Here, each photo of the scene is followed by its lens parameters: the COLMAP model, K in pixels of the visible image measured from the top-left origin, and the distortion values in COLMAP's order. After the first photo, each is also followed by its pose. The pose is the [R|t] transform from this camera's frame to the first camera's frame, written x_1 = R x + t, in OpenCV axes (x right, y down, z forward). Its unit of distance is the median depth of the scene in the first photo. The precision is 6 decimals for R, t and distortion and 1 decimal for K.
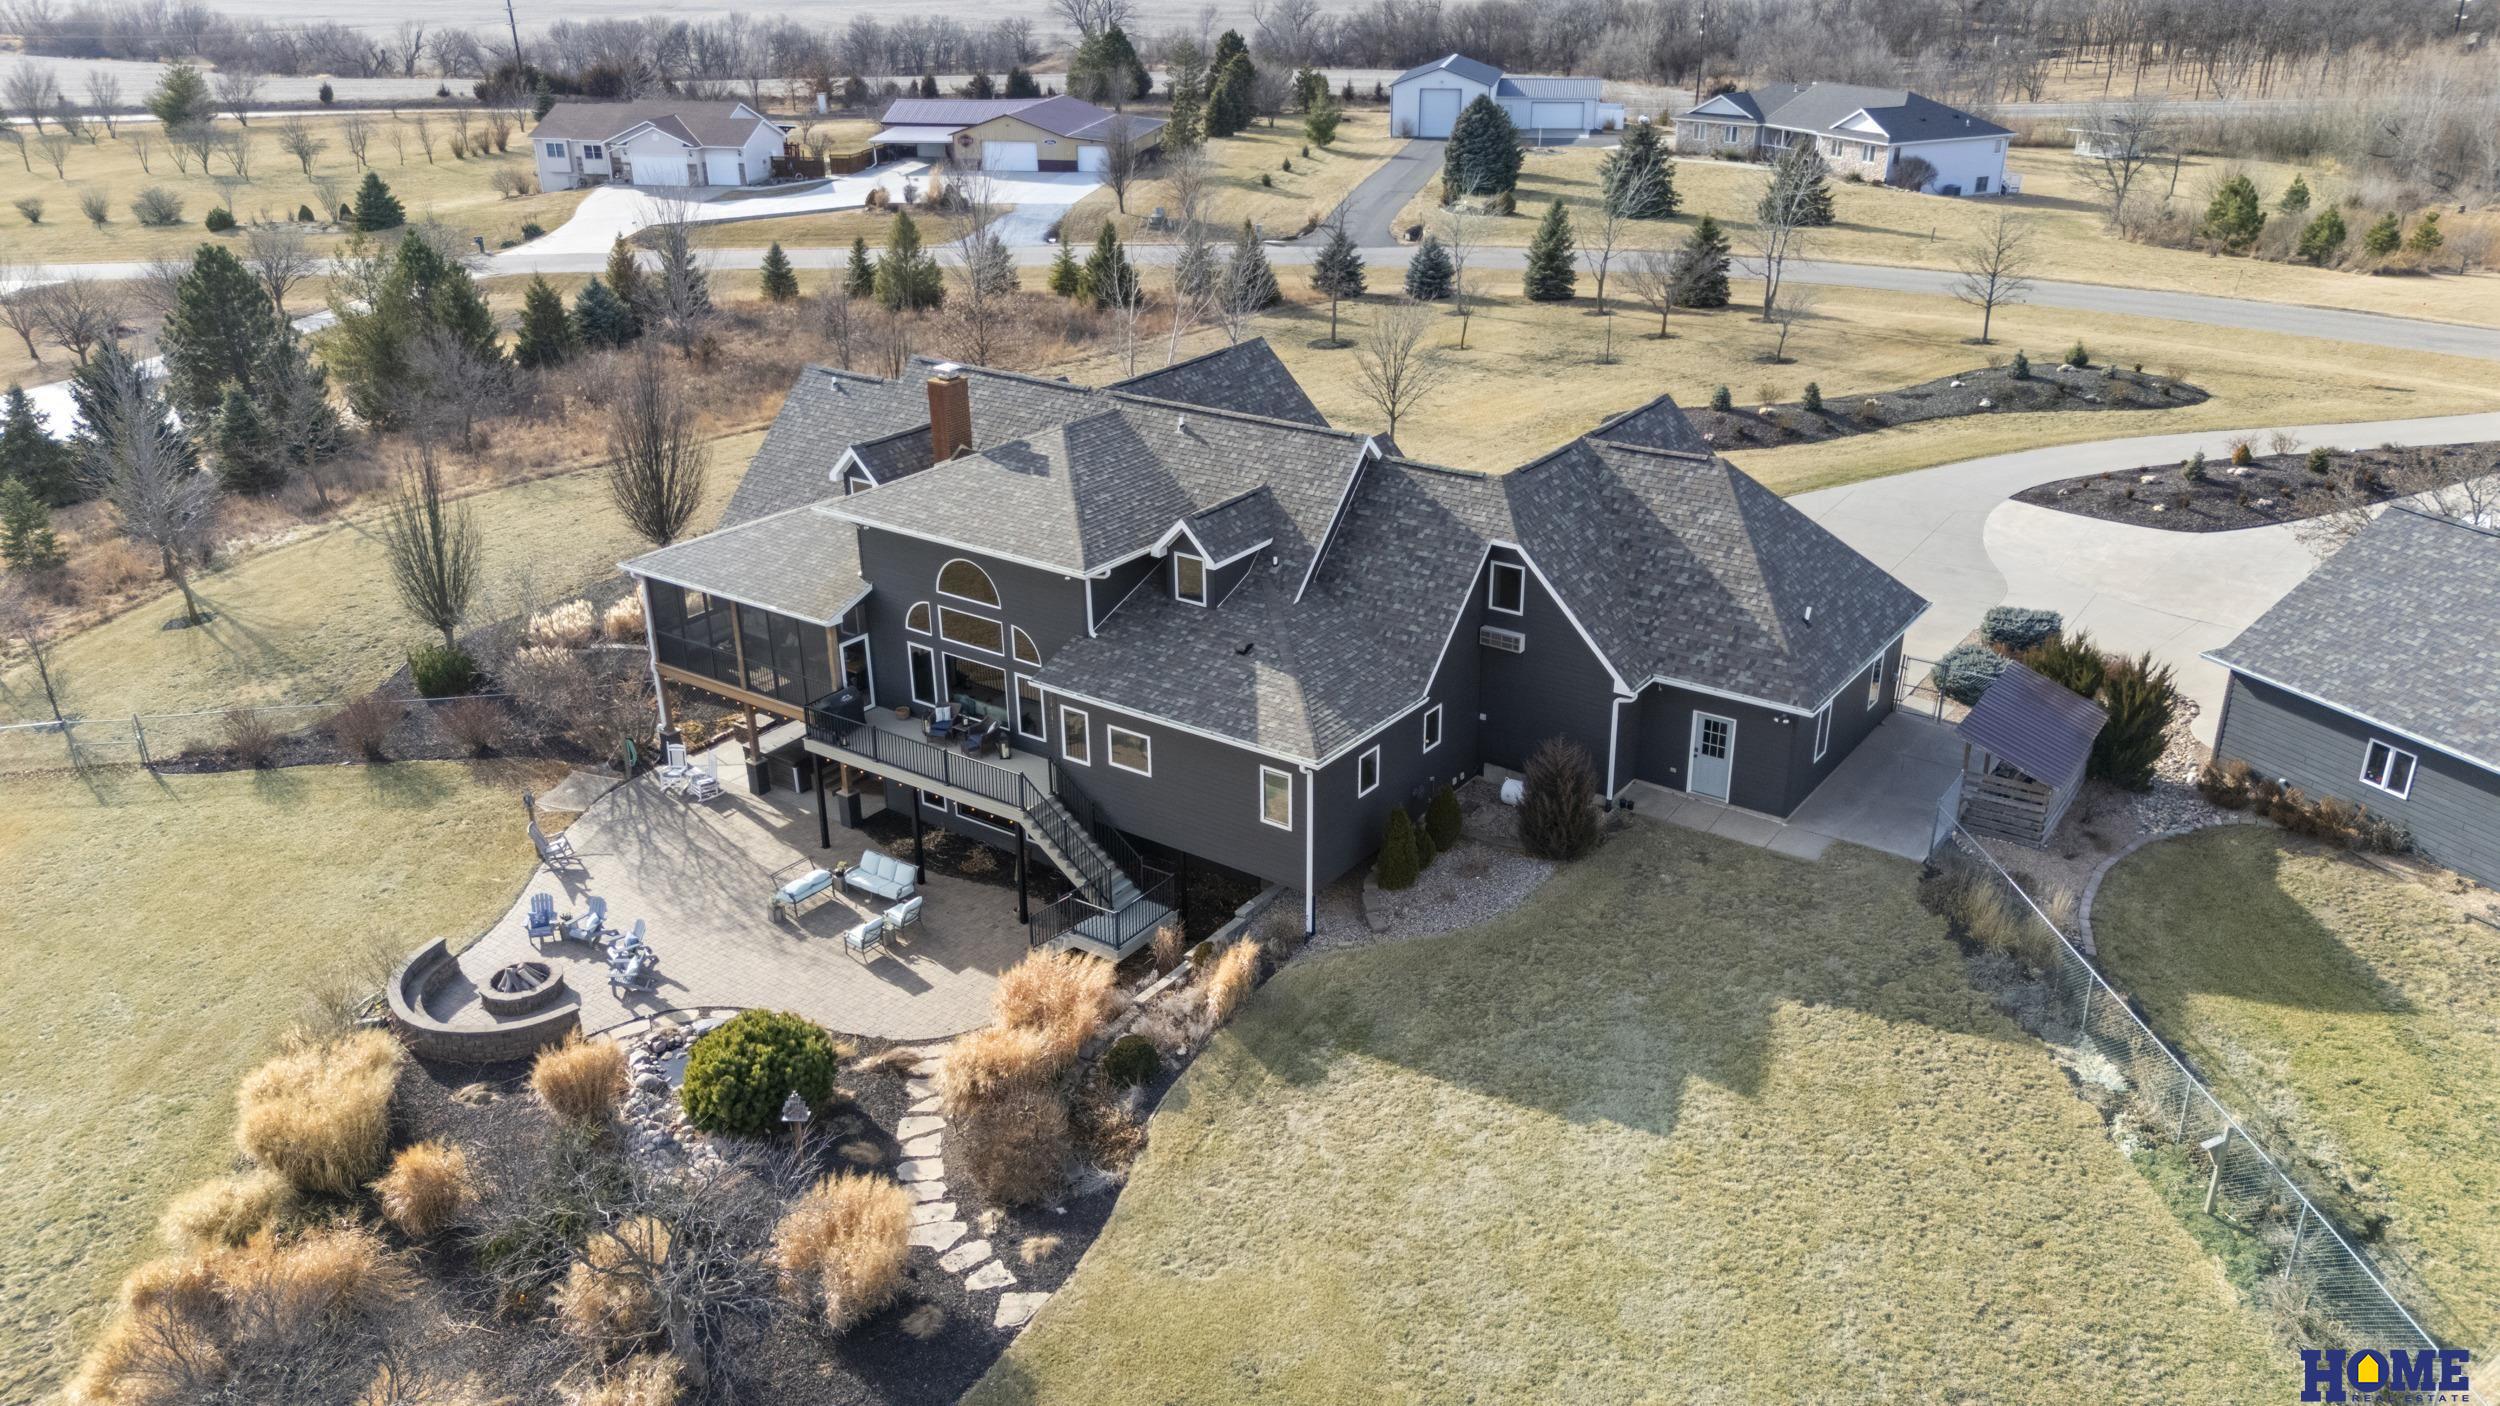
lens RADIAL K [[1837.9, 0, 1250.0], [0, 1837.9, 703.0], [0, 0, 1]] dist [0.087864, -0.078118]
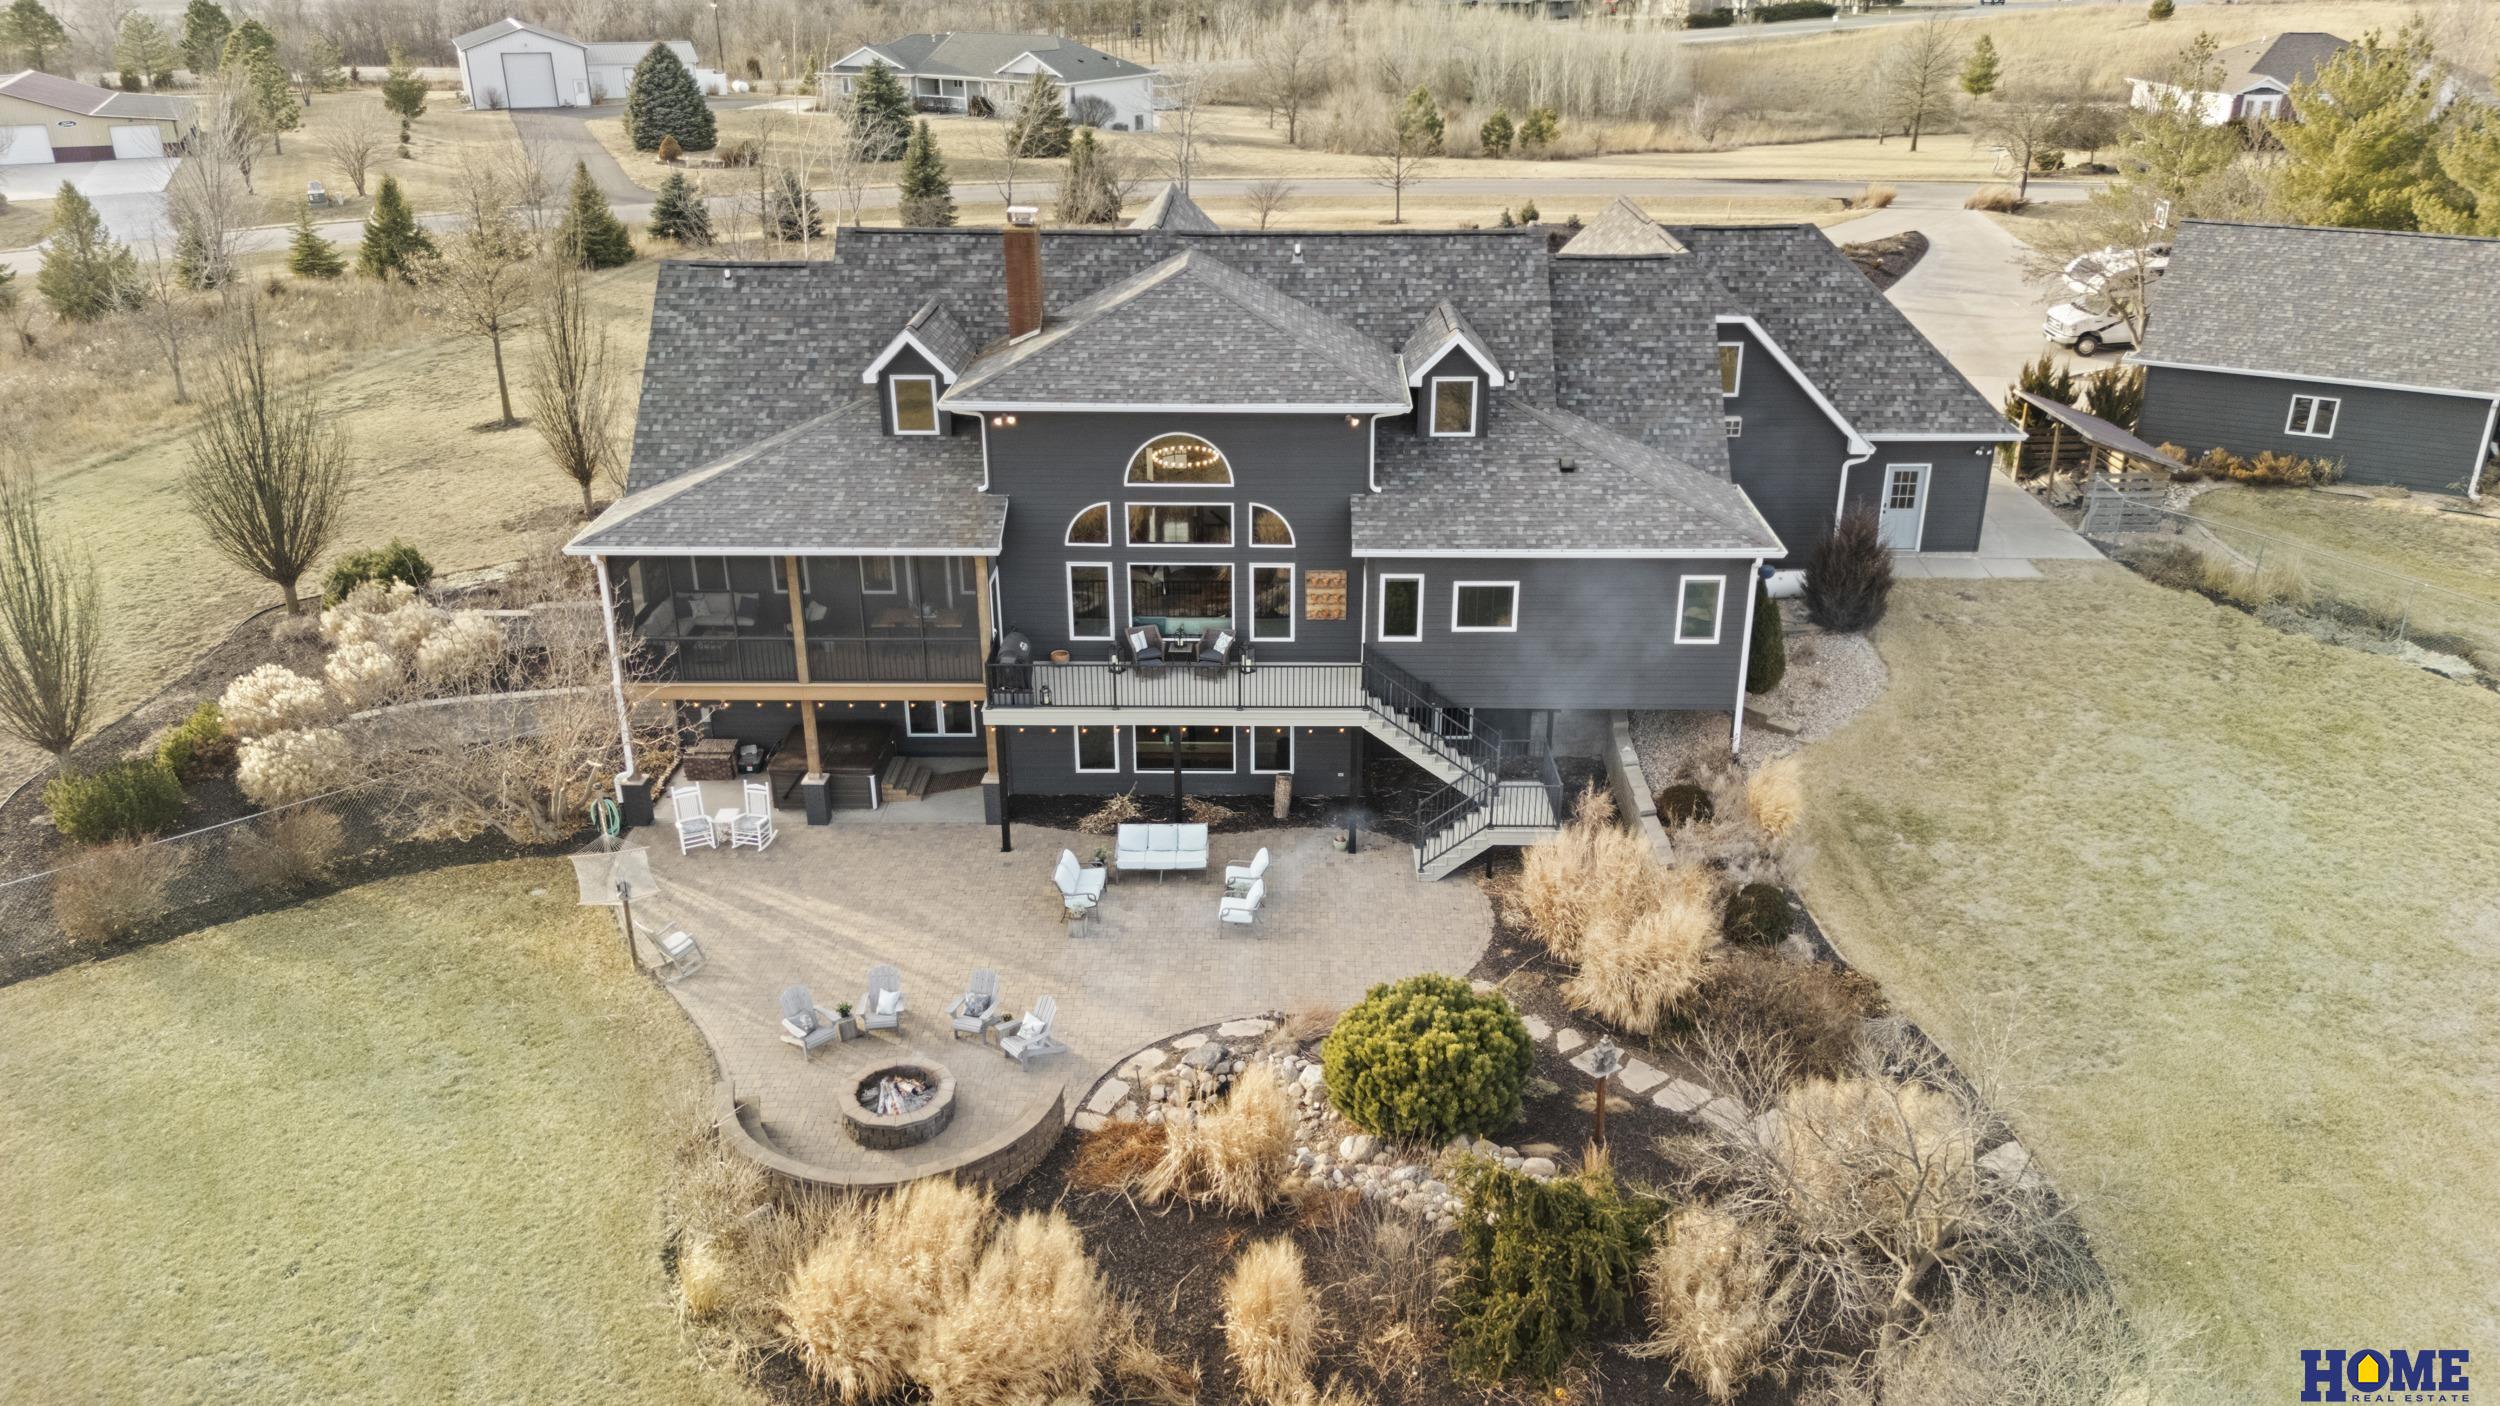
lens RADIAL K [[1837.9, 0, 1250.0], [0, 1837.9, 703.0], [0, 0, 1]] dist [0.087864, -0.078118]
pose [[0.831029, -0.214176, 0.513341, -0.591880], [0.217630, 0.974521, 0.054276, 0.000206], [-0.511886, 0.066613, 0.856467, 0.320626]]
